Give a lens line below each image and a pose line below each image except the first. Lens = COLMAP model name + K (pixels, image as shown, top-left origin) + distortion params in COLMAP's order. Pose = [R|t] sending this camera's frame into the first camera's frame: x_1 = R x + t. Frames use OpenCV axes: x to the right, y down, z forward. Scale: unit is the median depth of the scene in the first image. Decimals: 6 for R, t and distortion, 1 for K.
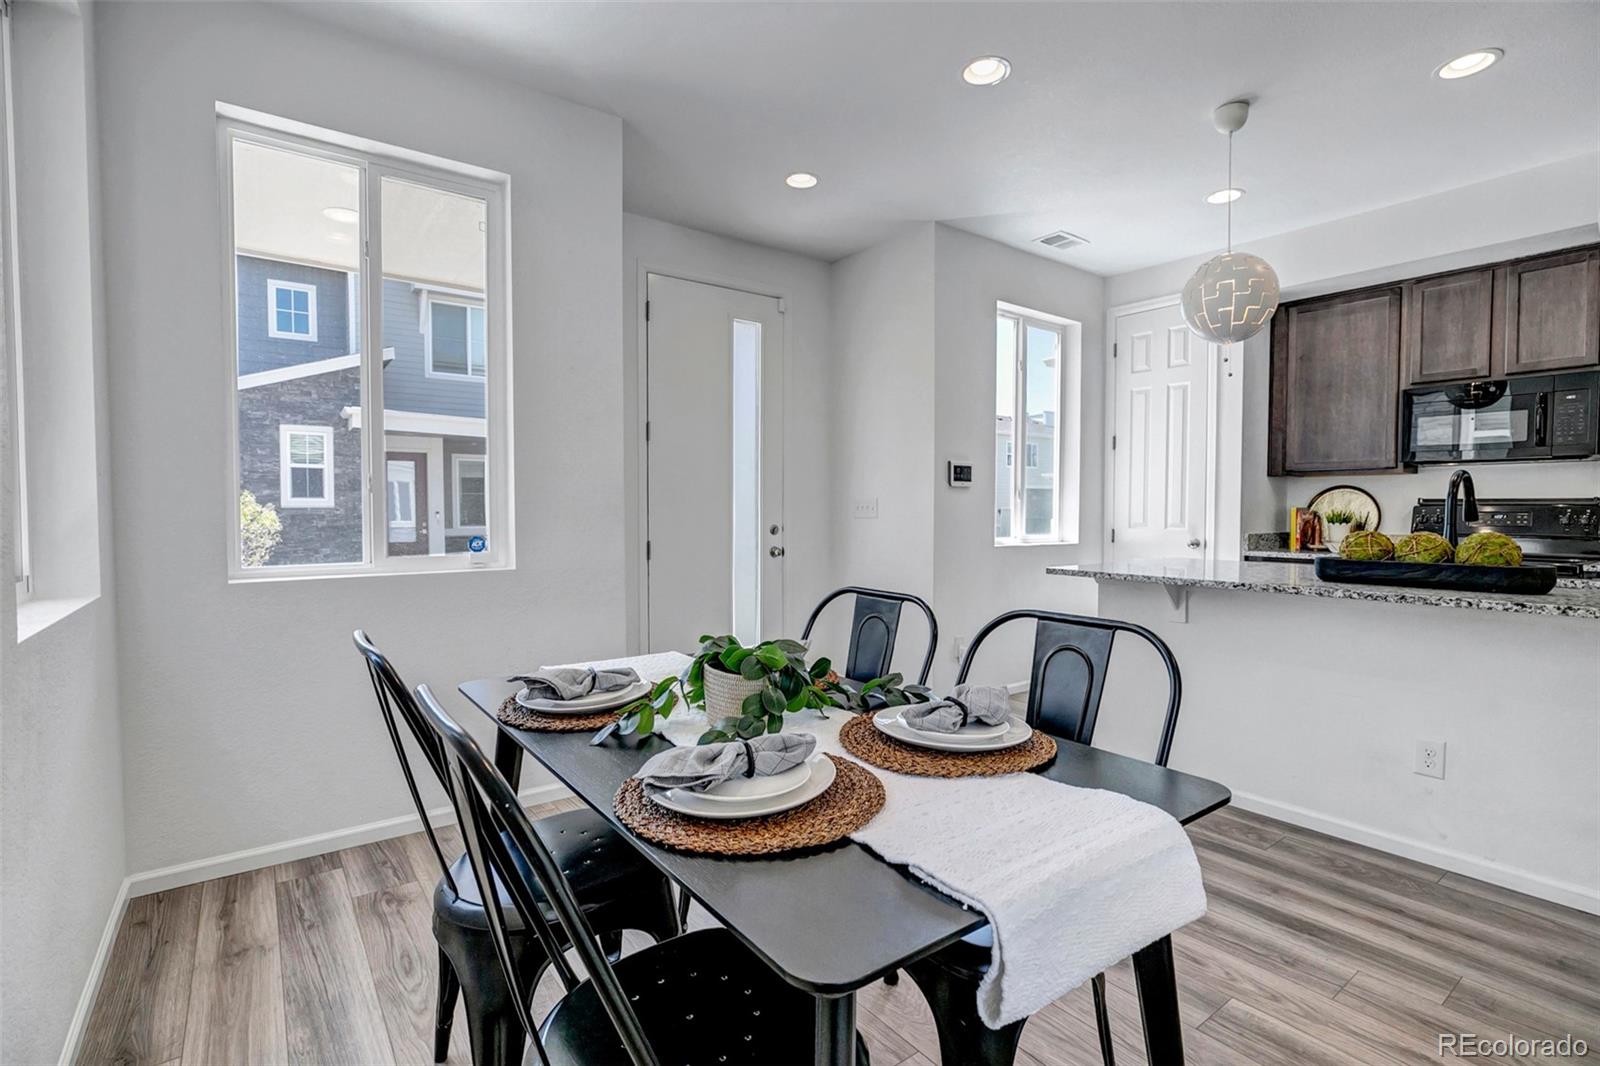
lens RADIAL K [[738.0, 0, 801.4], [0, 738.0, 536.4], [0, 0, 1]] dist [-0.019840, 0.008097]
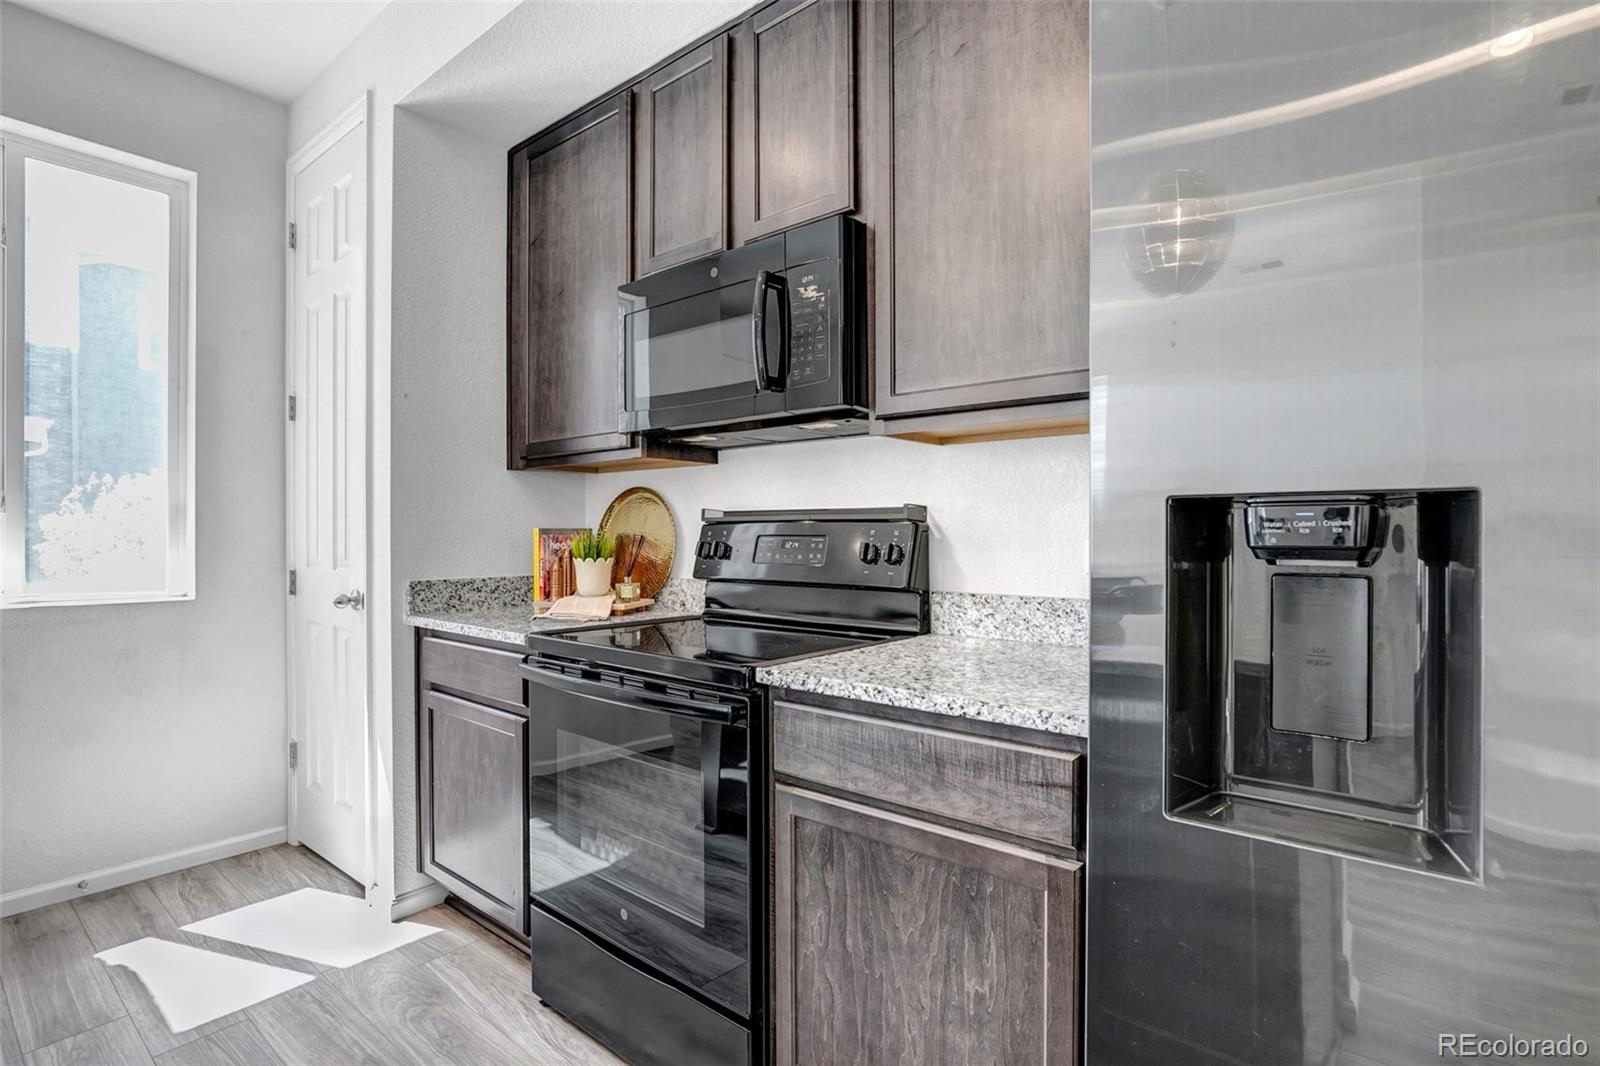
lens RADIAL K [[769.1, 0, 806.6], [0, 769.1, 532.2], [0, 0, 1]] dist [-0.018459, 0.003195]
pose [[0.969145, -0.003382, 0.246468, 0.776059], [0.013145, 0.999192, -0.037979, -0.014524], [-0.246140, 0.040047, 0.968406, 0.454077]]
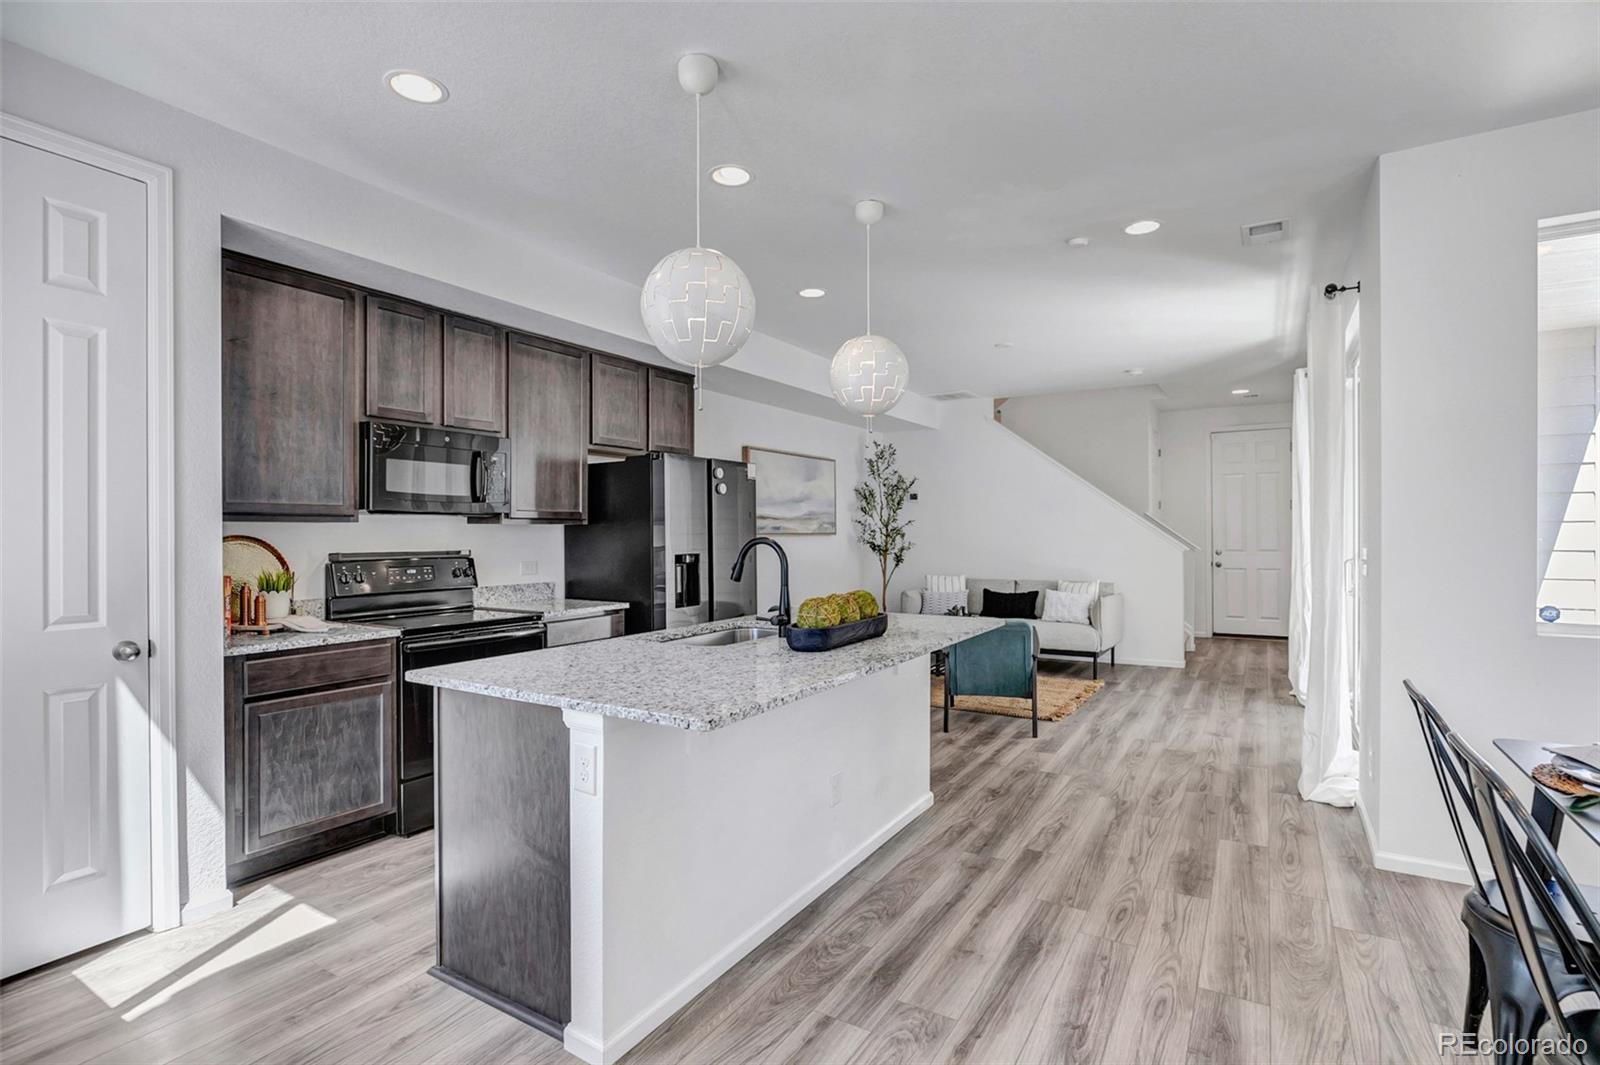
lens RADIAL K [[769.1, 0, 799.3], [0, 769.1, 530.0], [0, 0, 1]] dist [-0.018459, 0.003195]
pose [[-0.375965, 0.001802, 0.926632, -0.136552], [0.038826, 0.999151, 0.013810, -0.069380], [-0.925820, 0.041169, -0.375716, 0.839219]]
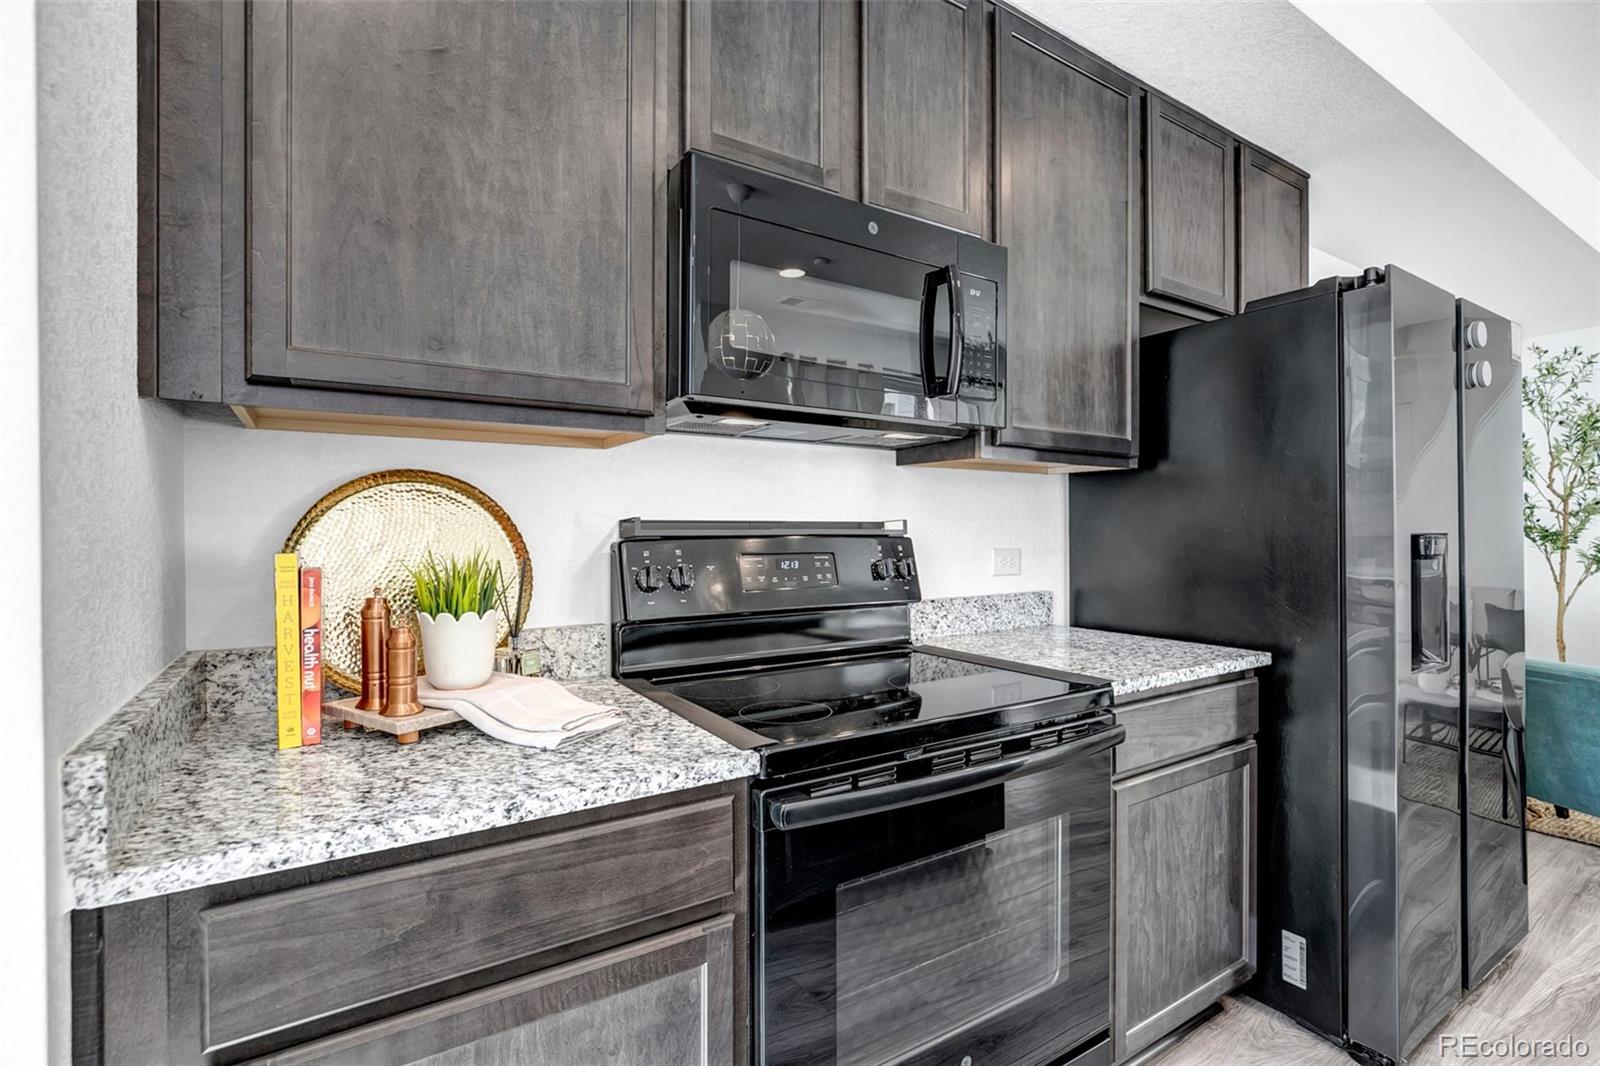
lens RADIAL K [[738.0, 0, 802.2], [0, 738.0, 531.2], [0, 0, 1]] dist [-0.019840, 0.008097]
pose [[0.065179, -0.006528, 0.997852, 0.499805], [0.040281, 0.999181, 0.003905, -0.044018], [-0.997060, 0.039940, 0.065388, 0.894516]]
